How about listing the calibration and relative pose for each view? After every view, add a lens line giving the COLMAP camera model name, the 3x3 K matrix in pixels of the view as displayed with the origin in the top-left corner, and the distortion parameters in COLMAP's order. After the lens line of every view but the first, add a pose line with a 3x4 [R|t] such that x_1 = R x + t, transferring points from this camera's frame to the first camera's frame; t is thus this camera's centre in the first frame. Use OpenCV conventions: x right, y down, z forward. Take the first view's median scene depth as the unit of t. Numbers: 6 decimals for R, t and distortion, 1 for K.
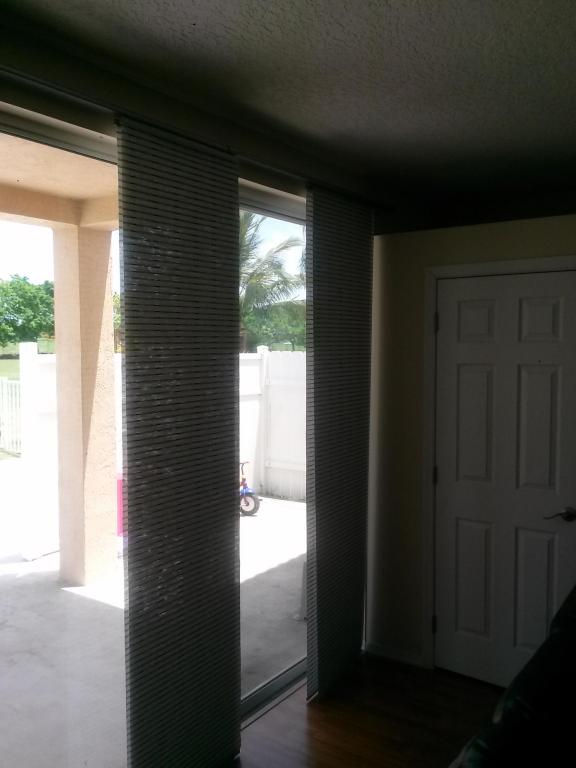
lens RADIAL K [[678.7, 0, 288.0], [0, 678.7, 384.0], [0, 0, 1]] dist [0.038570, -0.003492]
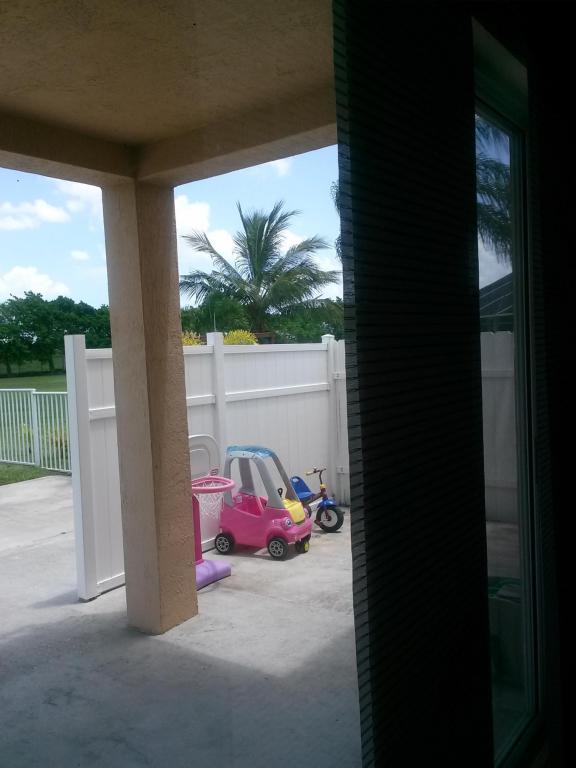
lens RADIAL K [[679.0, 0, 288.0], [0, 679.0, 384.0], [0, 0, 1]] dist [0.057239, -0.126121]
pose [[0.998658, -0.047020, -0.021694, -0.074683], [0.046860, 0.998871, -0.007811, 0.011635], [0.022037, 0.006784, 0.999734, 0.129448]]
